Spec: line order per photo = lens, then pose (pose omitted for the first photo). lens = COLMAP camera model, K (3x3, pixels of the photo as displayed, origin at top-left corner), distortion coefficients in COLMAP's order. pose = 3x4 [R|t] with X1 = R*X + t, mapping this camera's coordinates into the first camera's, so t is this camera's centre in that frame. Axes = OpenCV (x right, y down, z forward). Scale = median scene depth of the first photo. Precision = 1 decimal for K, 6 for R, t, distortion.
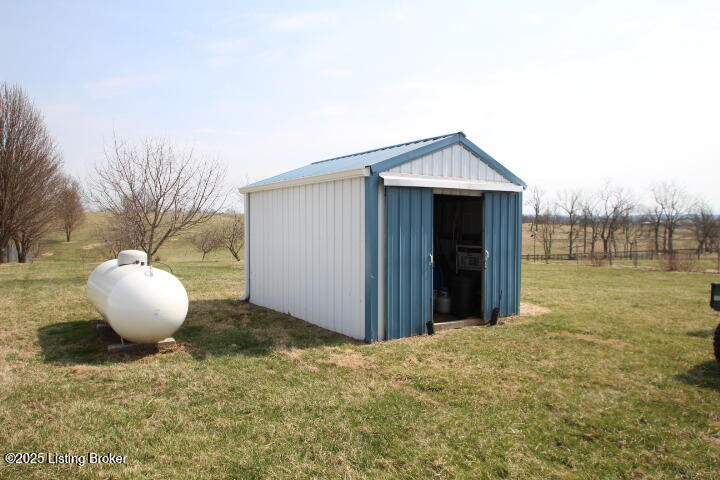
lens RADIAL K [[441.4, 0, 360.6], [0, 441.4, 239.2], [0, 0, 1]] dist [-0.005788, -0.002586]
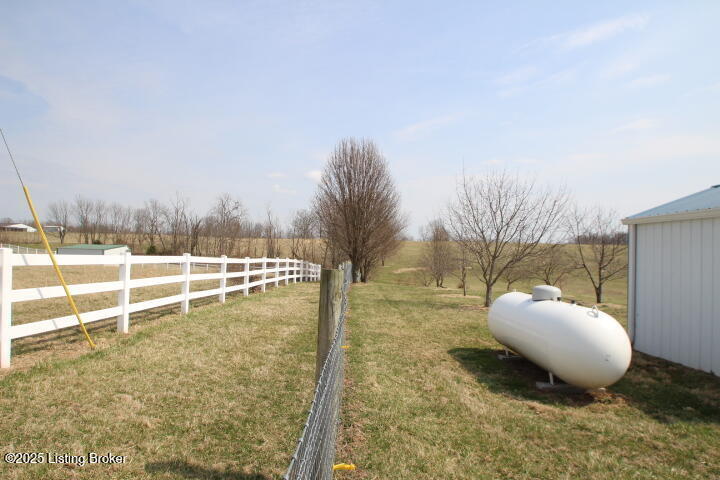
lens RADIAL K [[441.4, 0, 361.2], [0, 441.4, 241.2], [0, 0, 1]] dist [-0.005788, -0.002586]
pose [[0.819136, 0.001043, -0.573599, -0.295624], [-0.035297, 0.998195, -0.048591, -0.012912], [0.572513, 0.060049, 0.817694, -0.052621]]
